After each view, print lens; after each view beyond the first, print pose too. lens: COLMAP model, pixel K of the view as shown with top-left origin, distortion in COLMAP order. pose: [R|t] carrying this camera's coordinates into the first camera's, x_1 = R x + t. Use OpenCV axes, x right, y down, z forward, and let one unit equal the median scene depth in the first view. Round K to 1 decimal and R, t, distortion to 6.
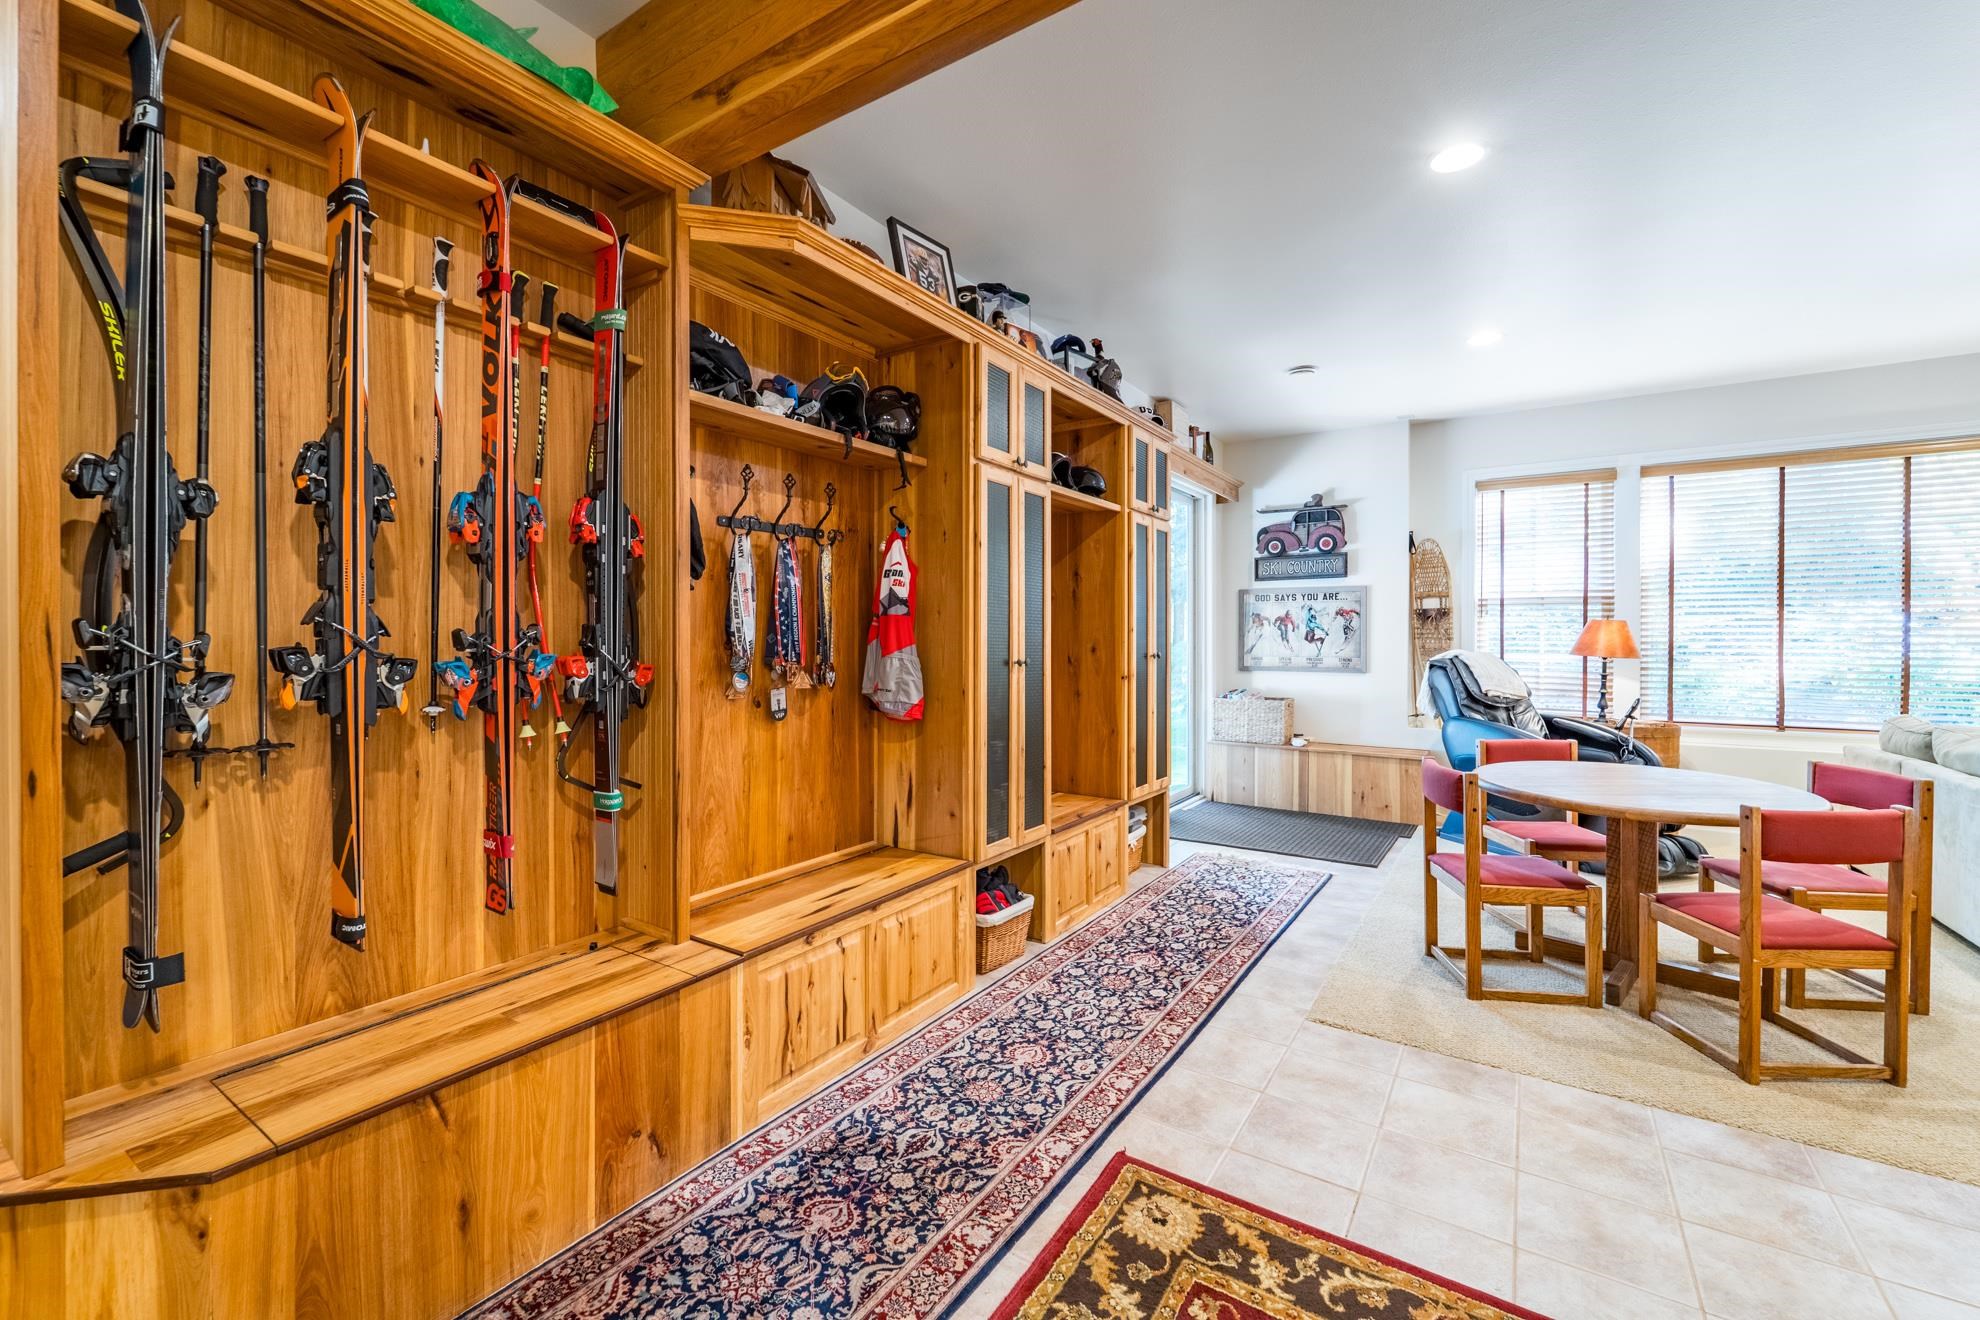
lens RADIAL K [[821.7, 0, 1040.1], [0, 821.7, 638.8], [0, 0, 1]] dist [-0.002116, -0.001101]
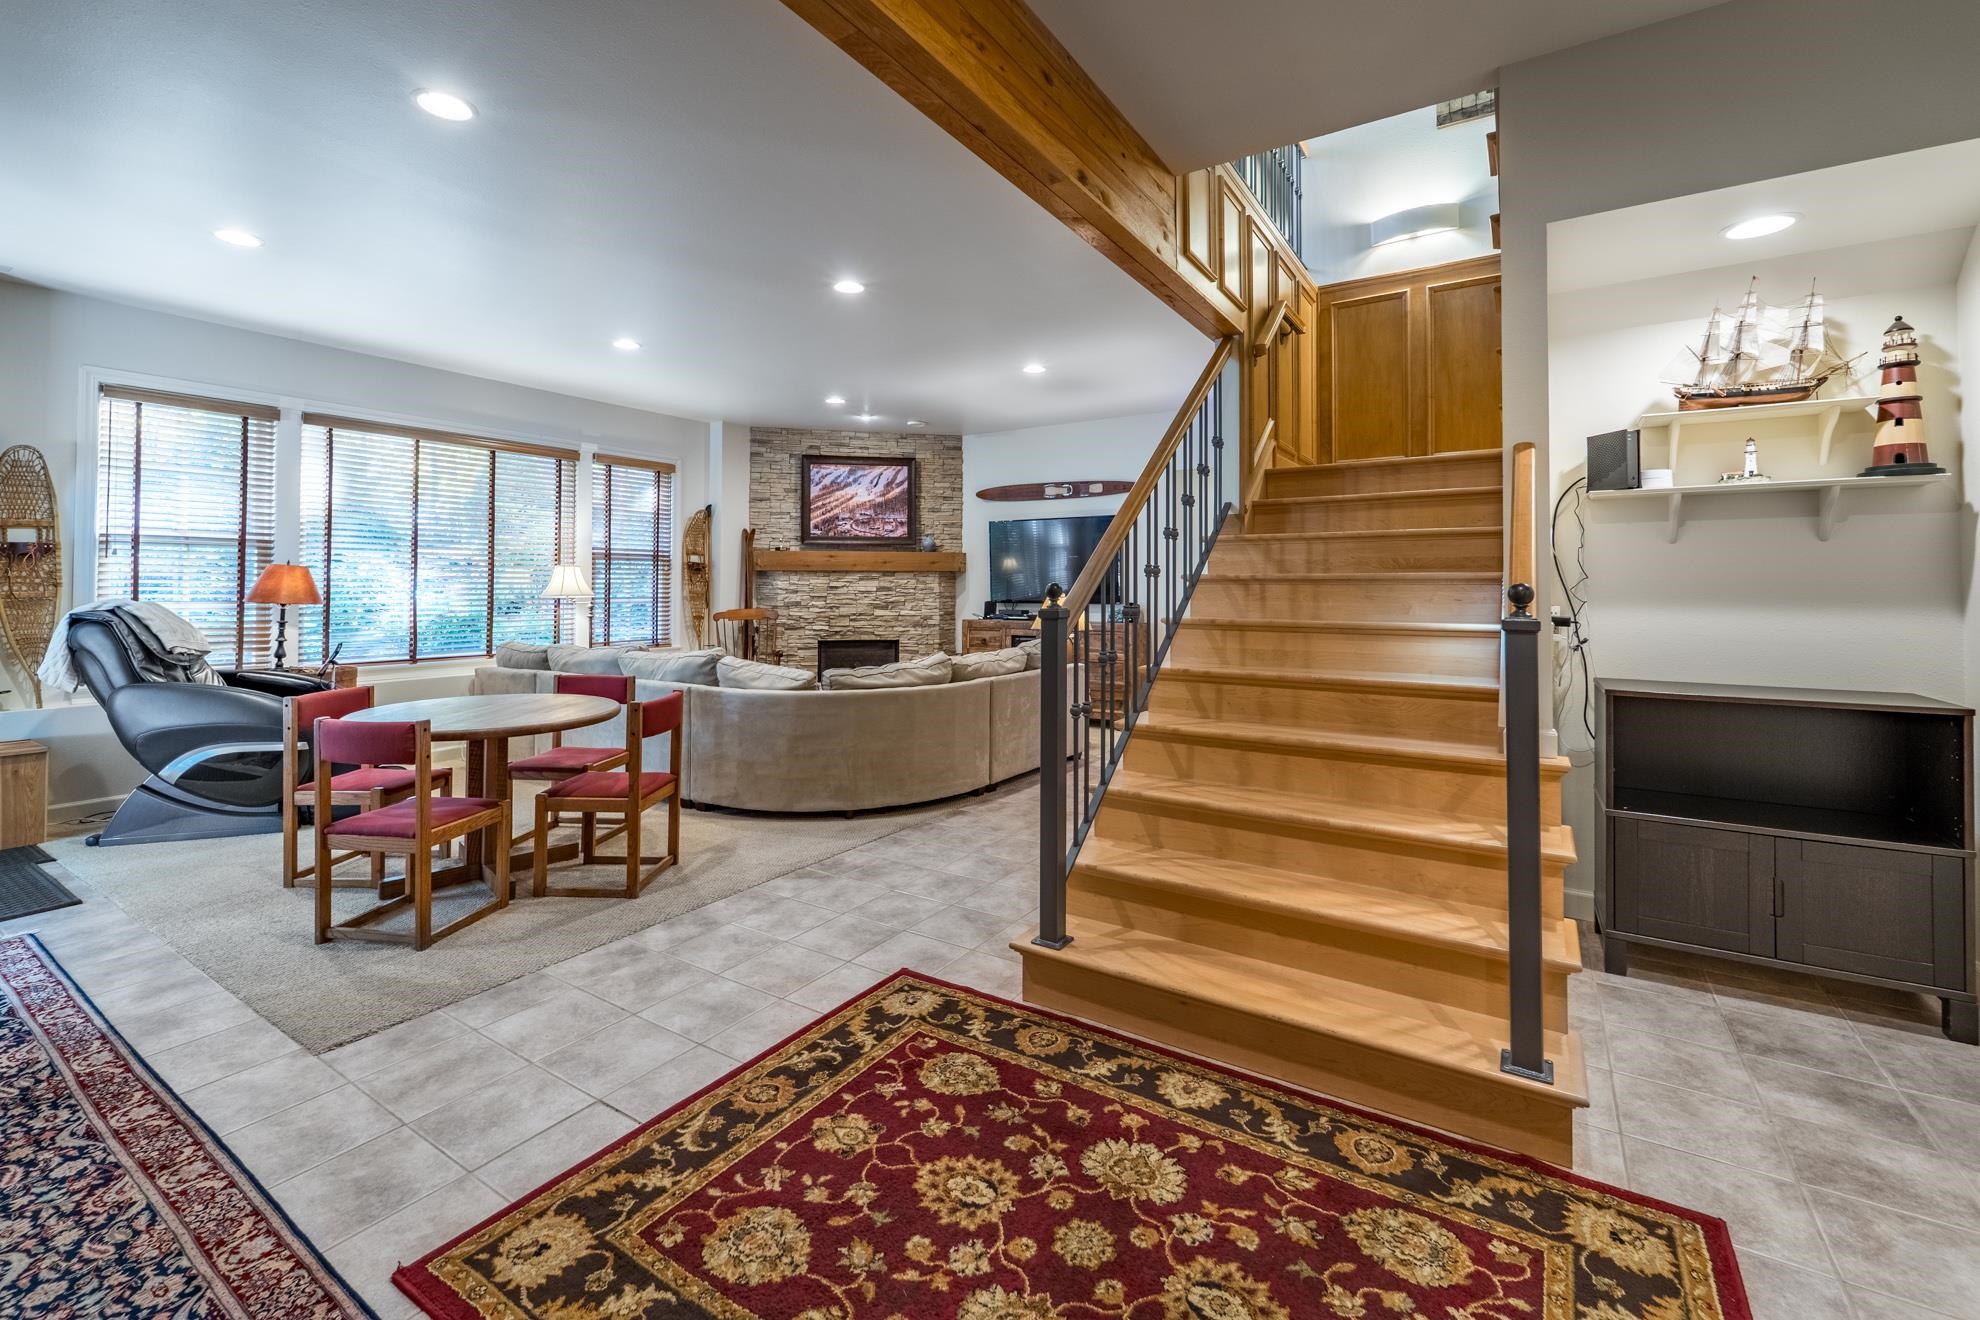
lens RADIAL K [[821.7, 0, 957.9], [0, 821.7, 568.5], [0, 0, 1]] dist [-0.002116, -0.001101]
pose [[0.027158, 0.020579, 0.999419, -0.502478], [-0.000834, 0.999788, -0.020564, 0.000086], [-0.999631, -0.000275, 0.027169, 0.365929]]
